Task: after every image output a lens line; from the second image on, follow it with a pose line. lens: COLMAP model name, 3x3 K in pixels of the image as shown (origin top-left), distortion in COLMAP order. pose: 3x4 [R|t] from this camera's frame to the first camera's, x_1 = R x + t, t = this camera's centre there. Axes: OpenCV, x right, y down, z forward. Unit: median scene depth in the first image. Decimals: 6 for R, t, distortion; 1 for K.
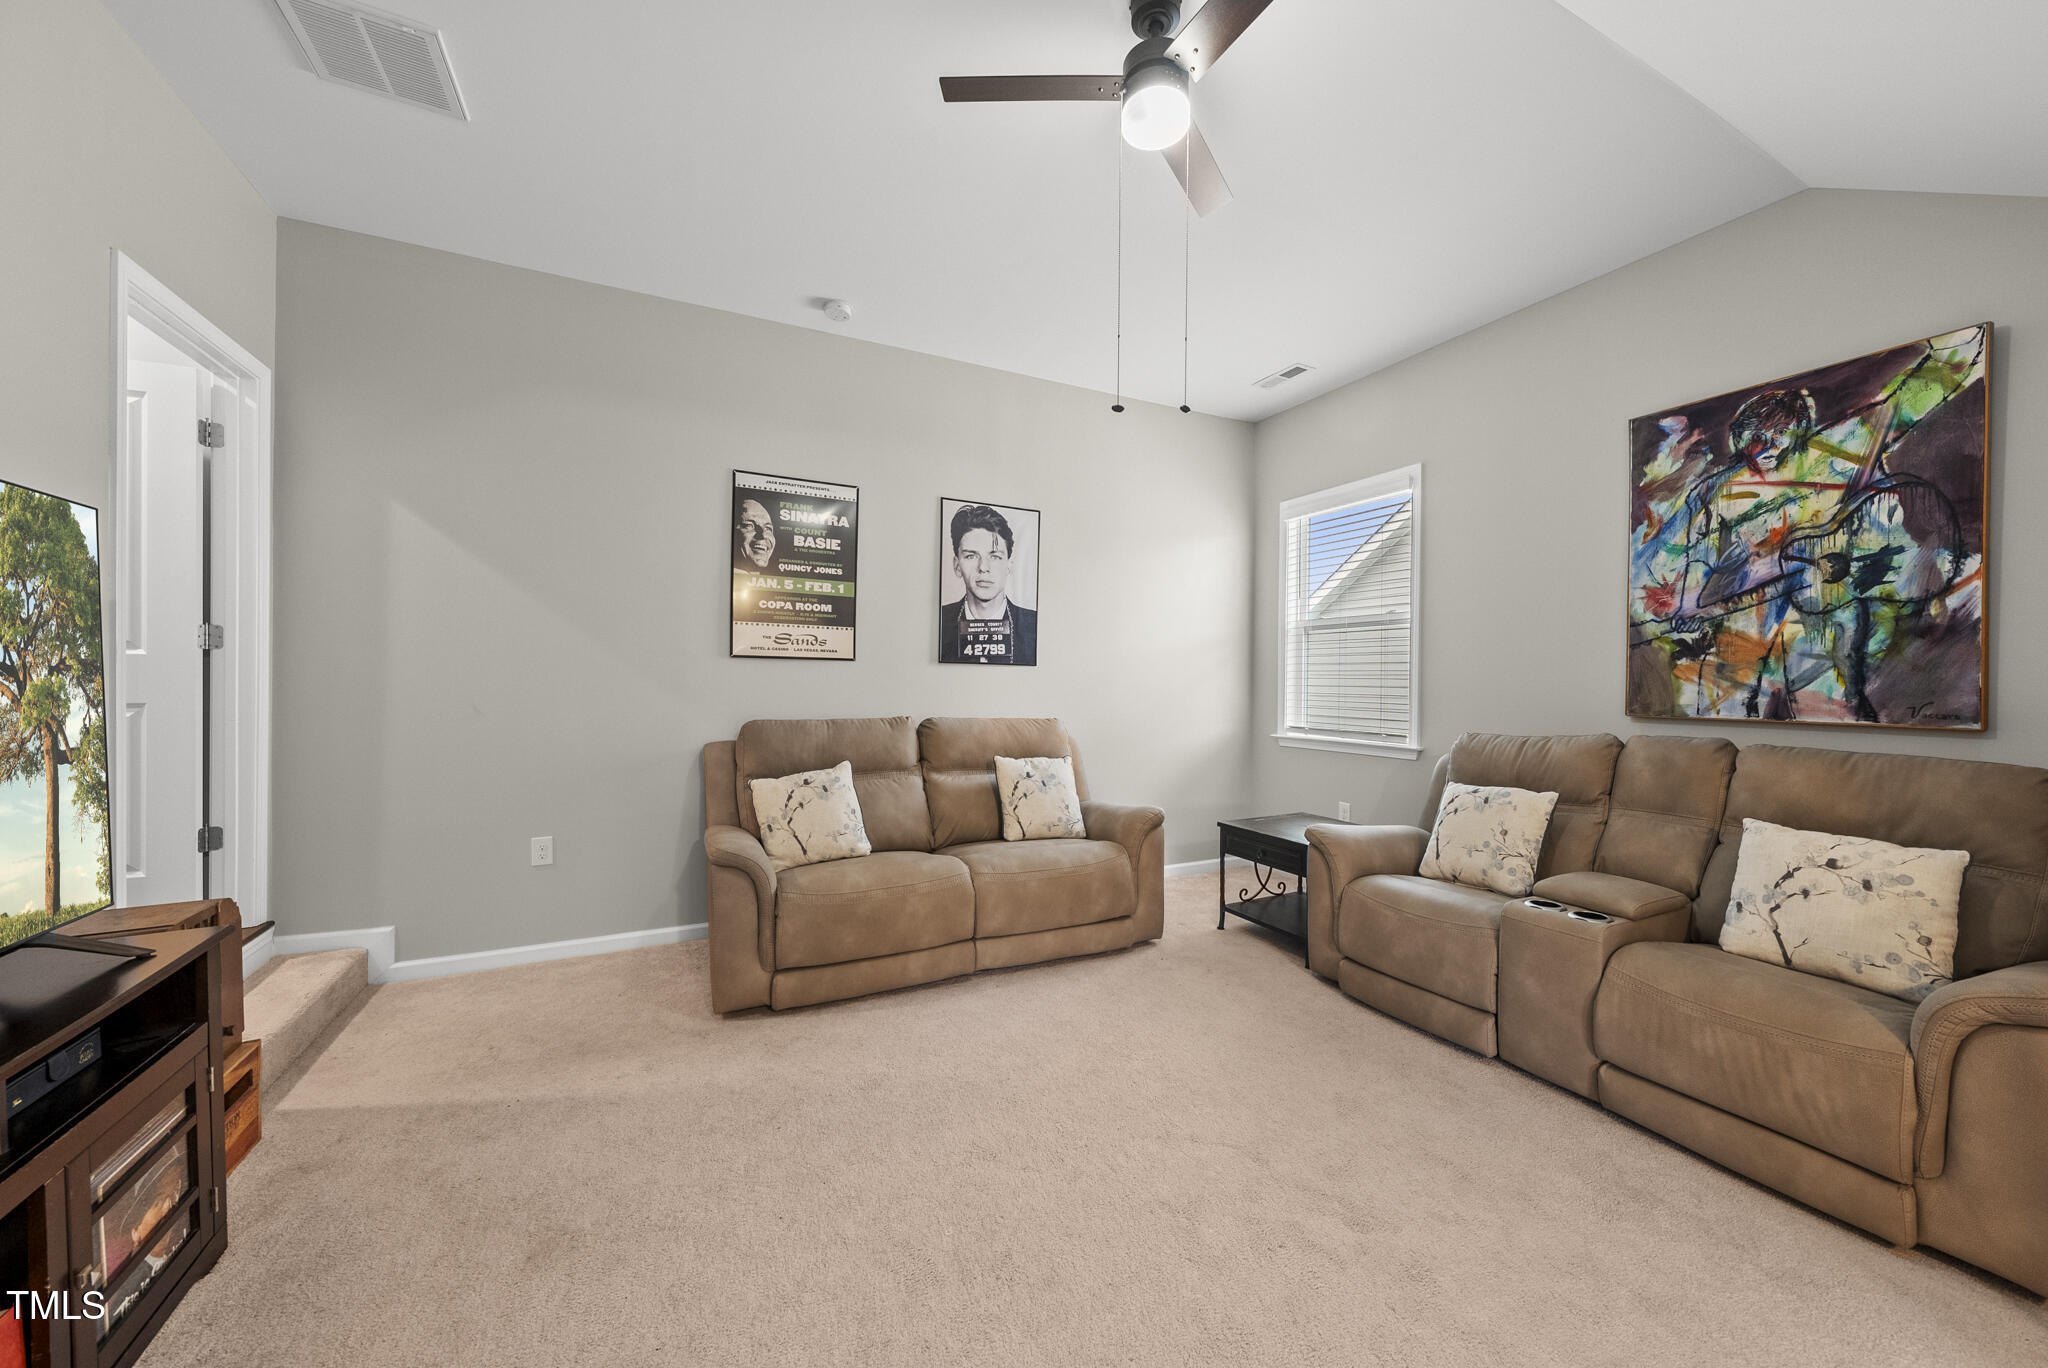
lens RADIAL K [[739.7, 0, 1021.6], [0, 739.7, 686.3], [0, 0, 1]] dist [0.000644, 0.000026]
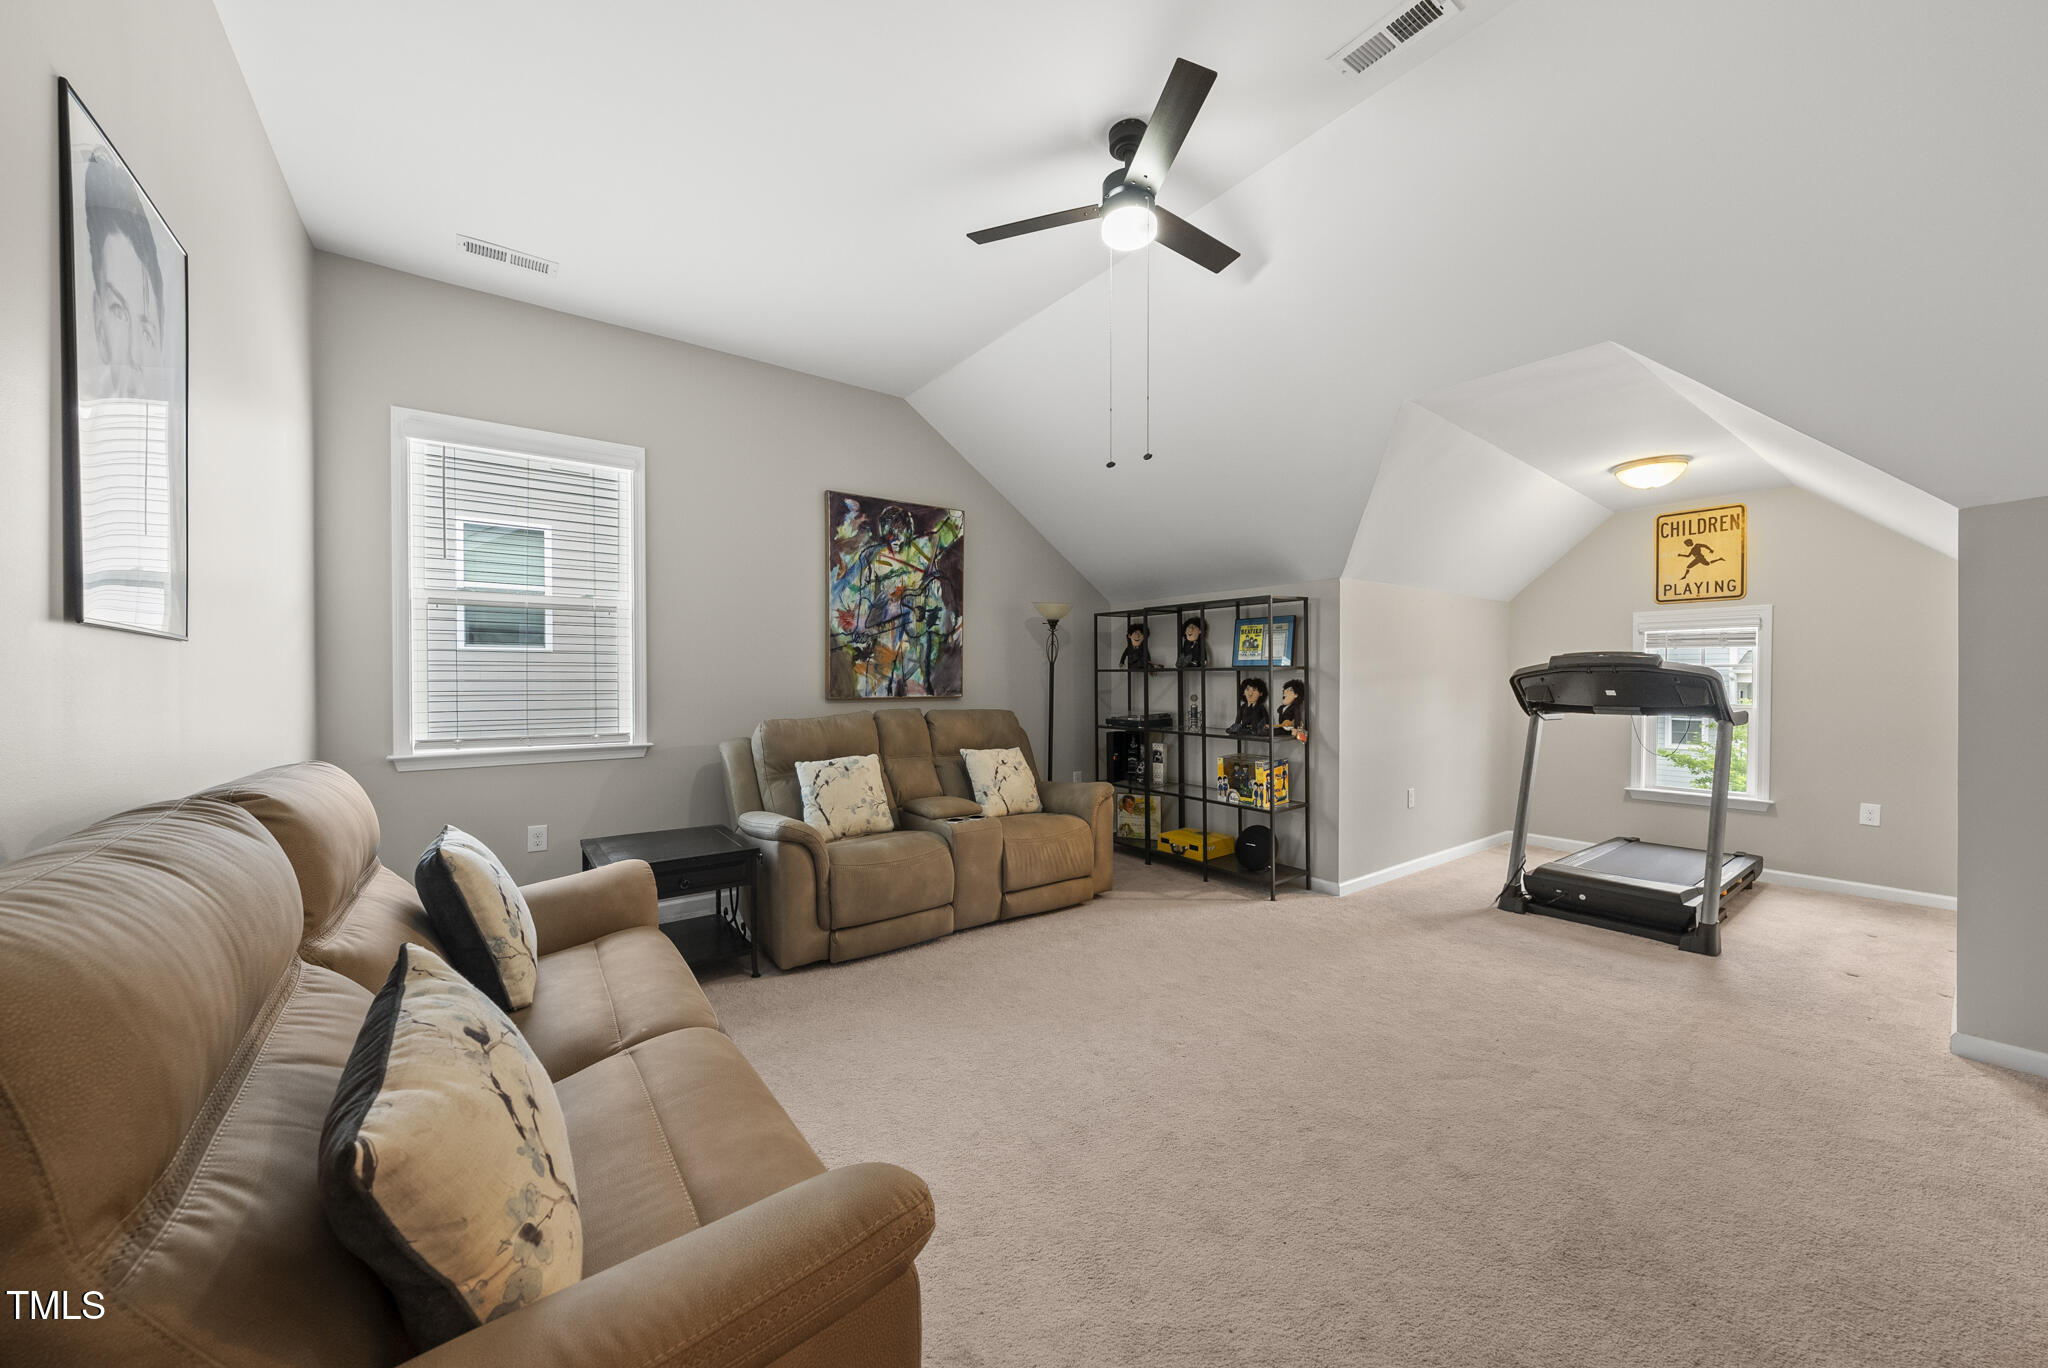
lens RADIAL K [[739.7, 0, 1026.0], [0, 739.7, 686.9], [0, 0, 1]] dist [0.000644, 0.000026]
pose [[-0.188444, -0.018072, 0.981918, -0.767005], [0.008202, 0.999767, 0.019974, -0.010249], [-0.982050, 0.011818, -0.188252, 1.060363]]
